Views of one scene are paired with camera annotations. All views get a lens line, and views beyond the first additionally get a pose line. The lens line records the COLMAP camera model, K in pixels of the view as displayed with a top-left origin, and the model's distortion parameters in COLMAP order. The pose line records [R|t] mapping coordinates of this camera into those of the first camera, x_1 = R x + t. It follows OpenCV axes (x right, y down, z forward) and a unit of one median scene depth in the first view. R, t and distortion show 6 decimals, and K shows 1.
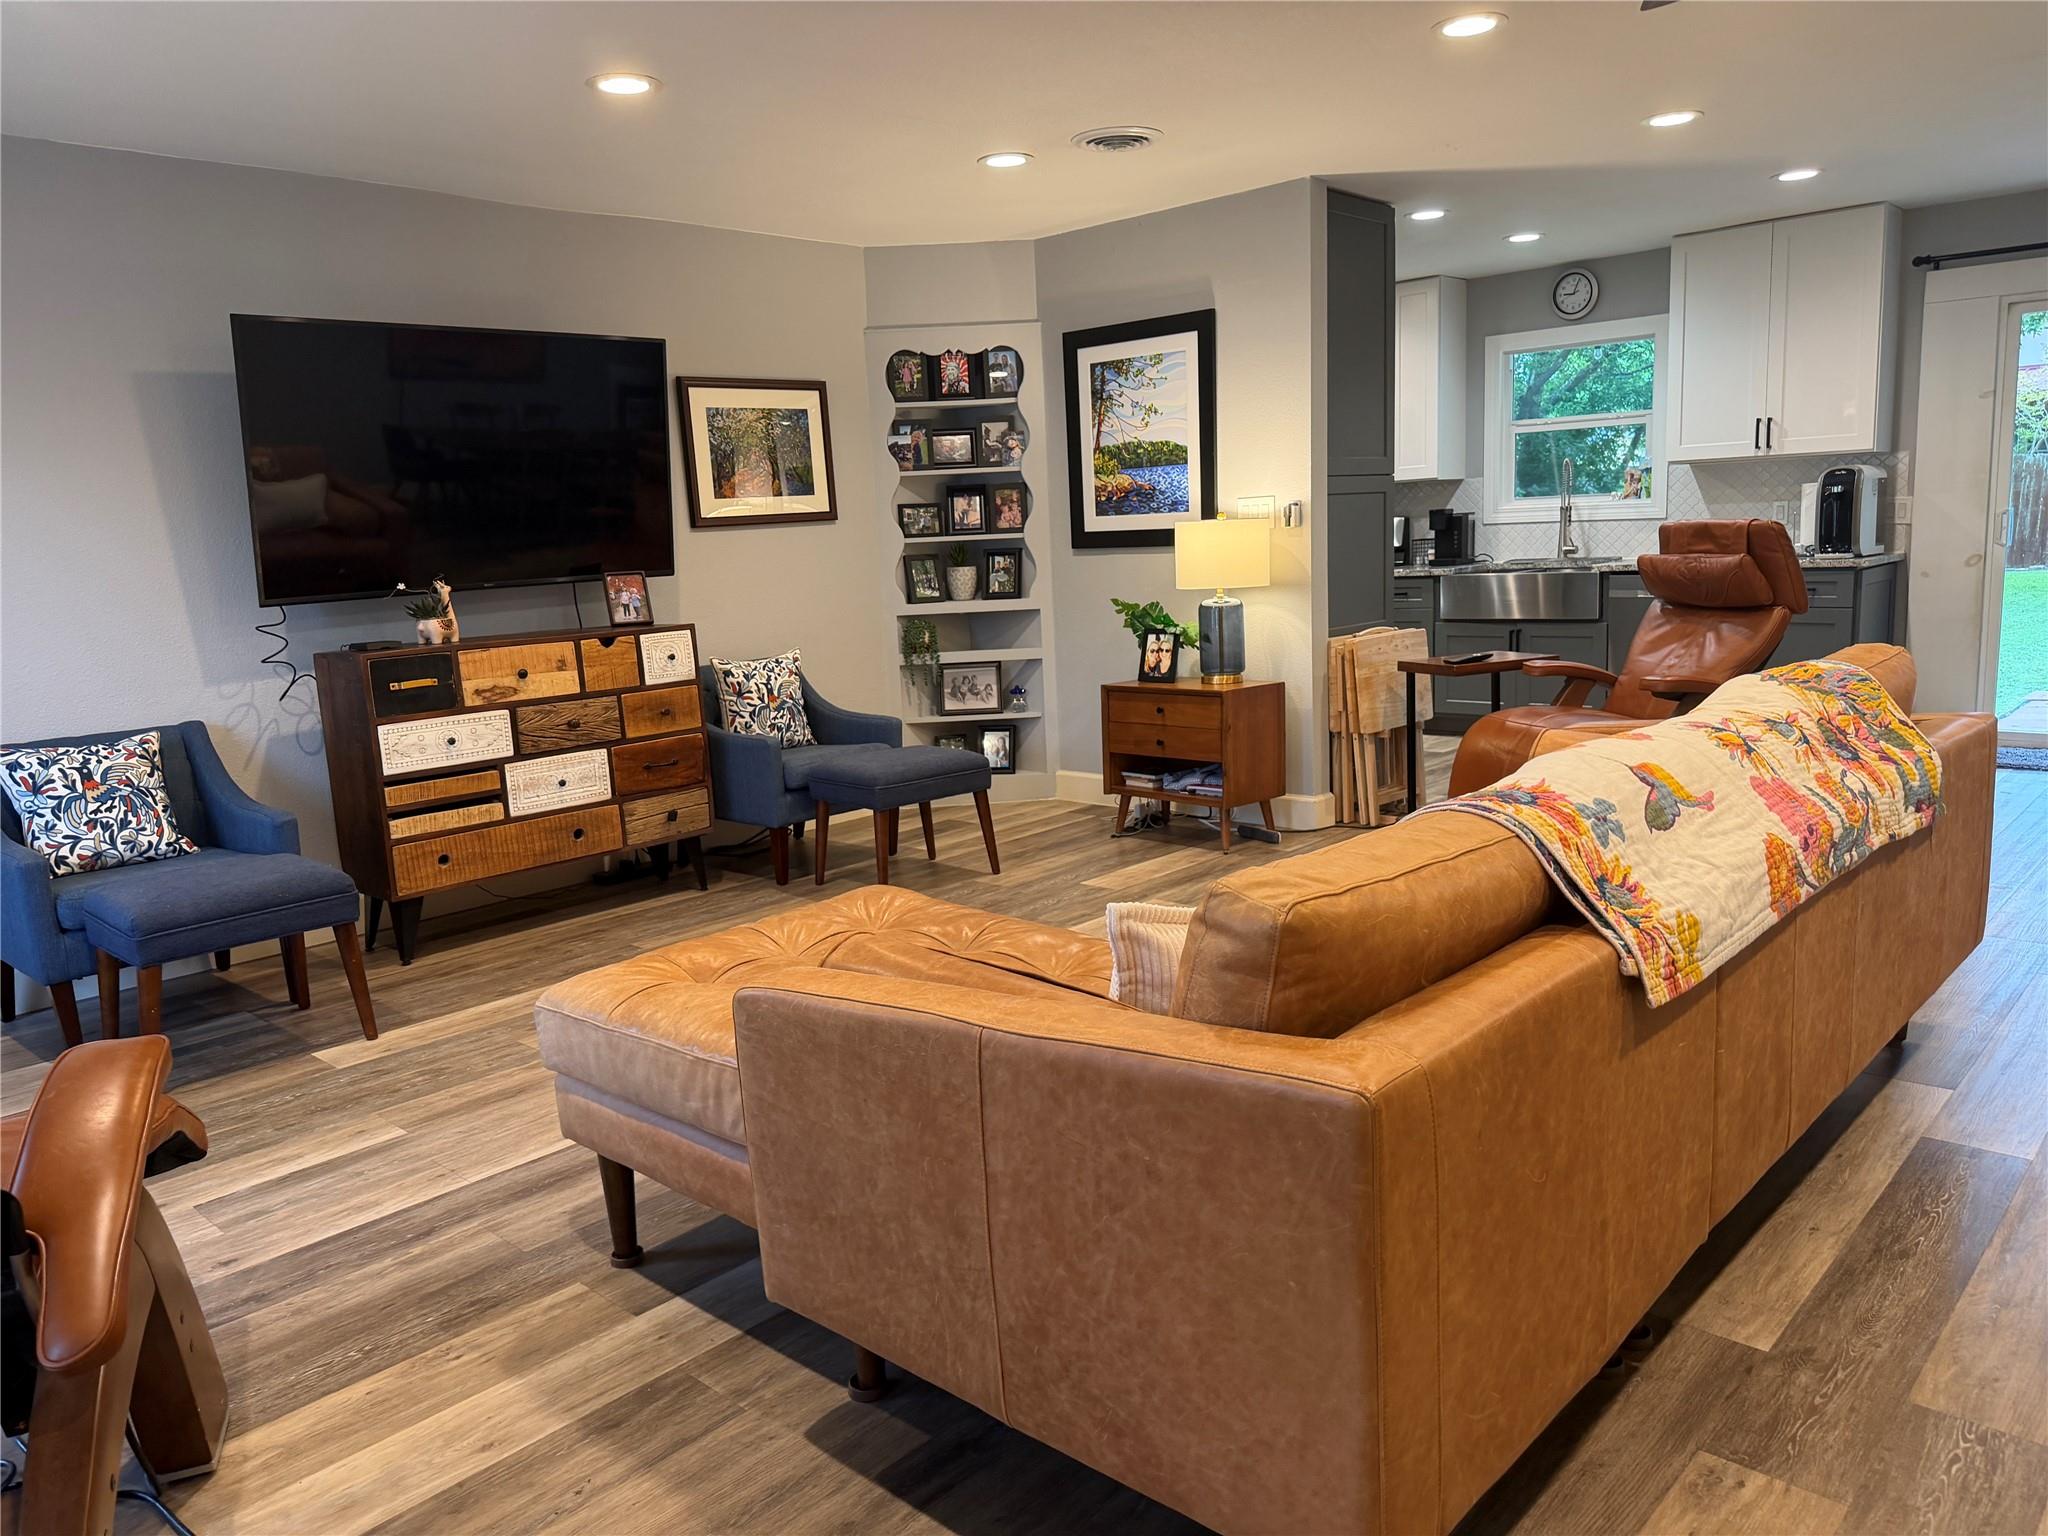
lens RADIAL K [[1462.0, 0, 1036.6], [0, 1462.0, 770.0], [0, 0, 1]] dist [0.148241, -0.000935]
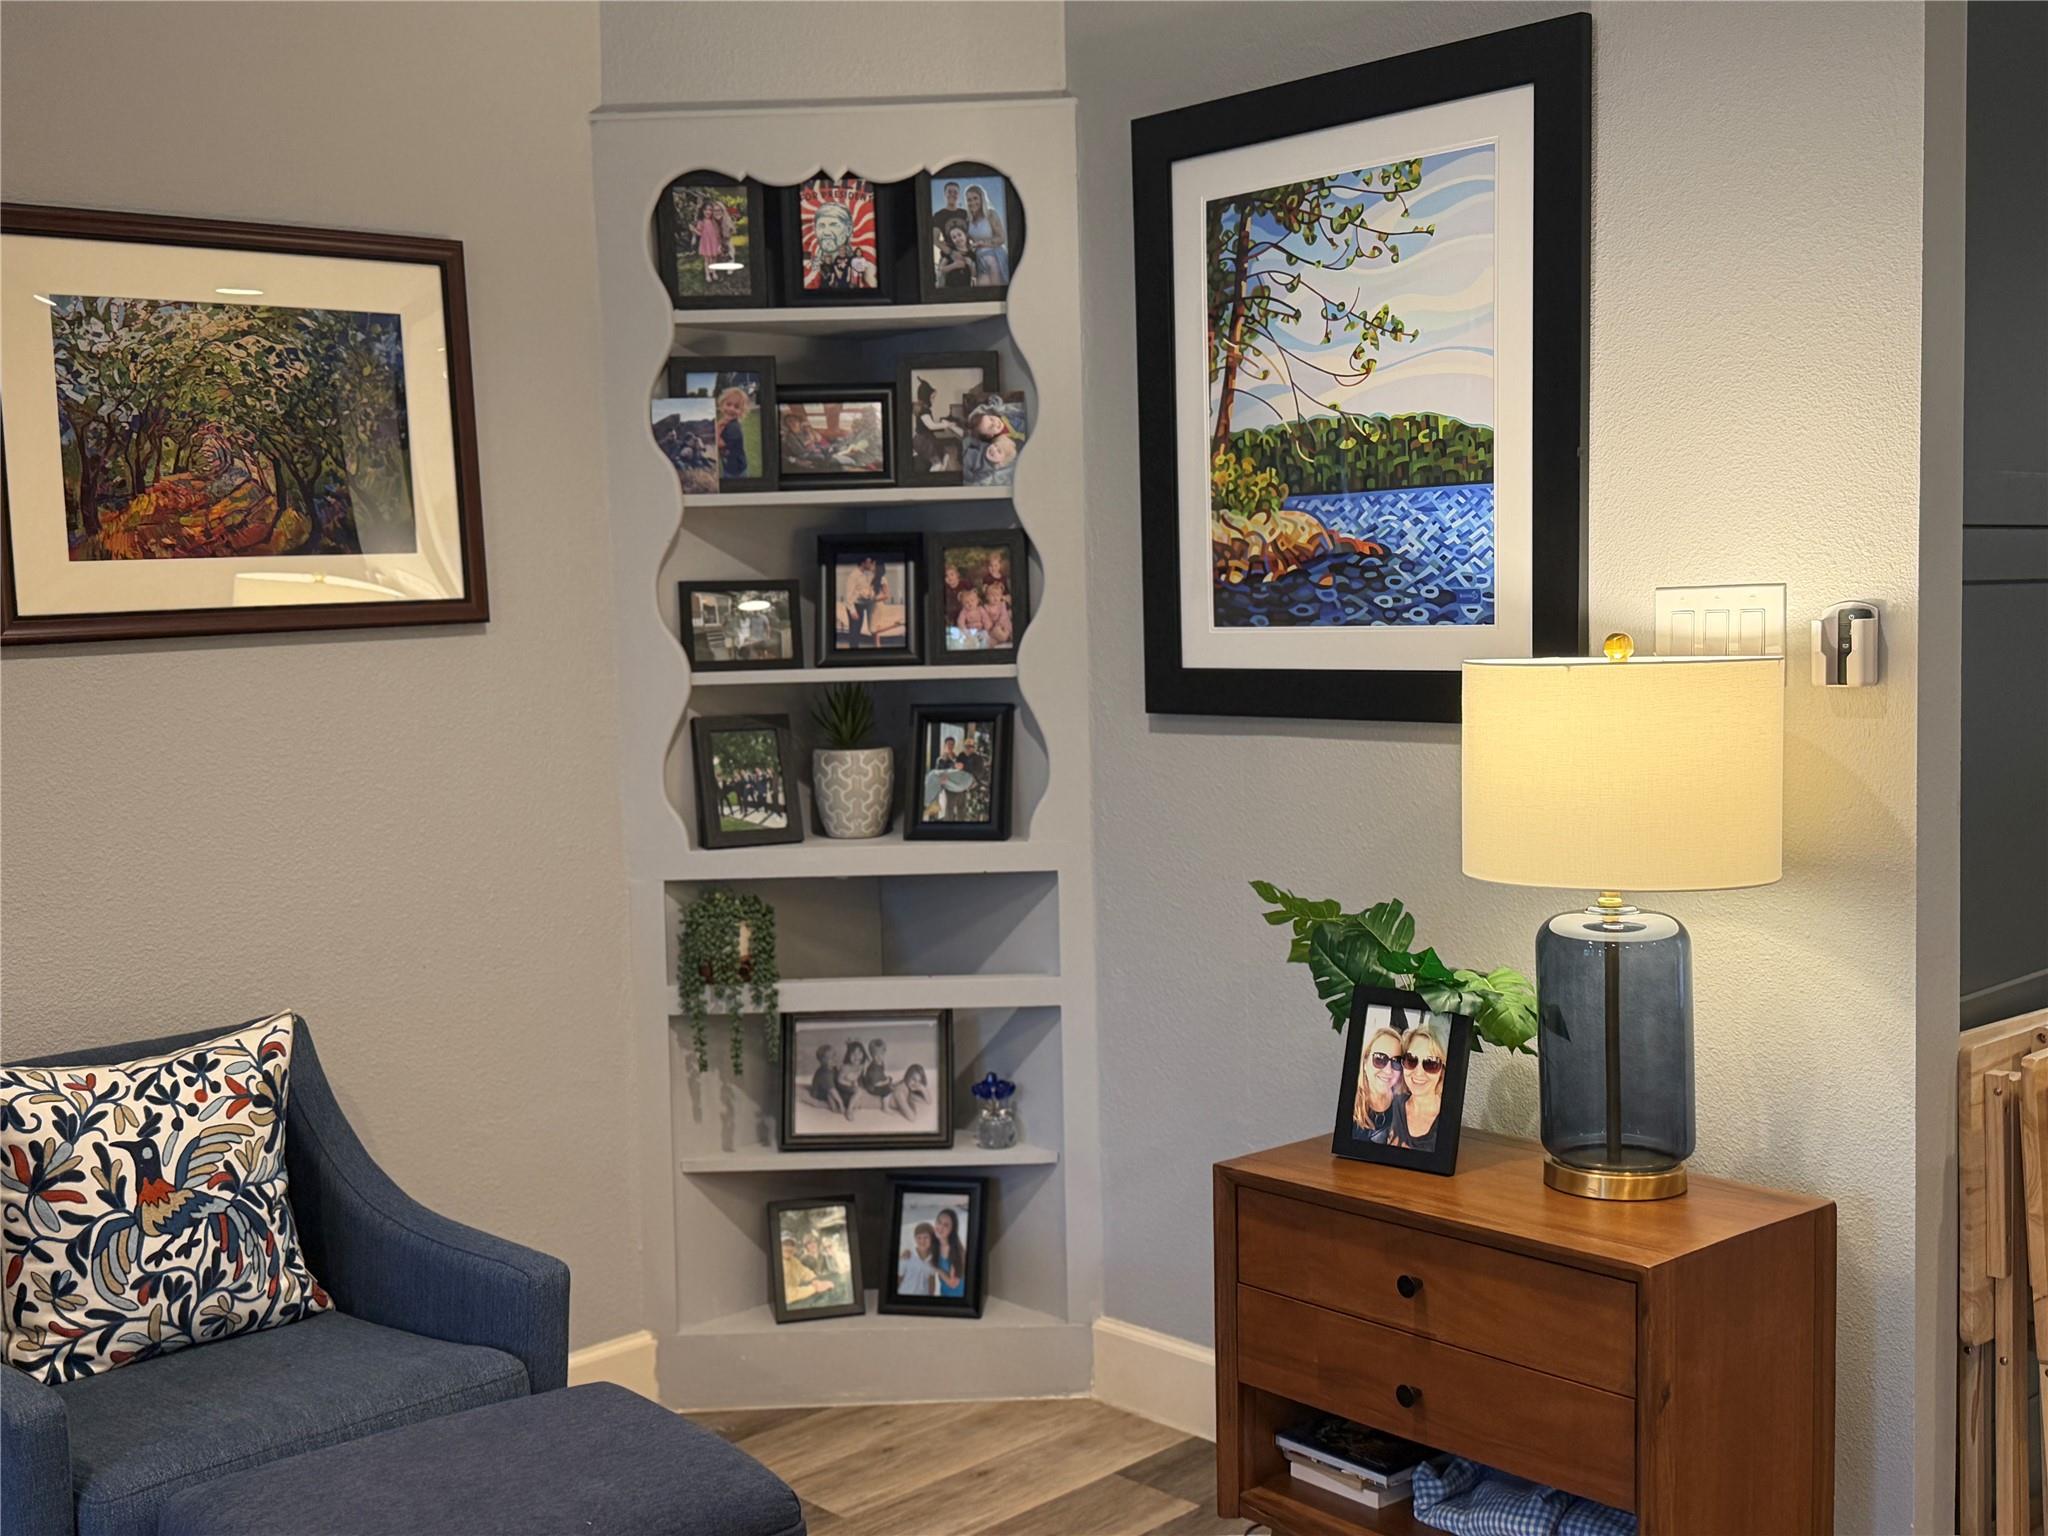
lens RADIAL K [[2154.5, 0, 1029.5], [0, 2154.5, 769.1], [0, 0, 1]] dist [0.191648, -0.411096]
pose [[0.997988, 0.024488, -0.058479, 0.026943], [-0.029365, 0.996029, -0.084052, -0.092638], [0.056188, 0.085600, 0.994744, 0.478665]]
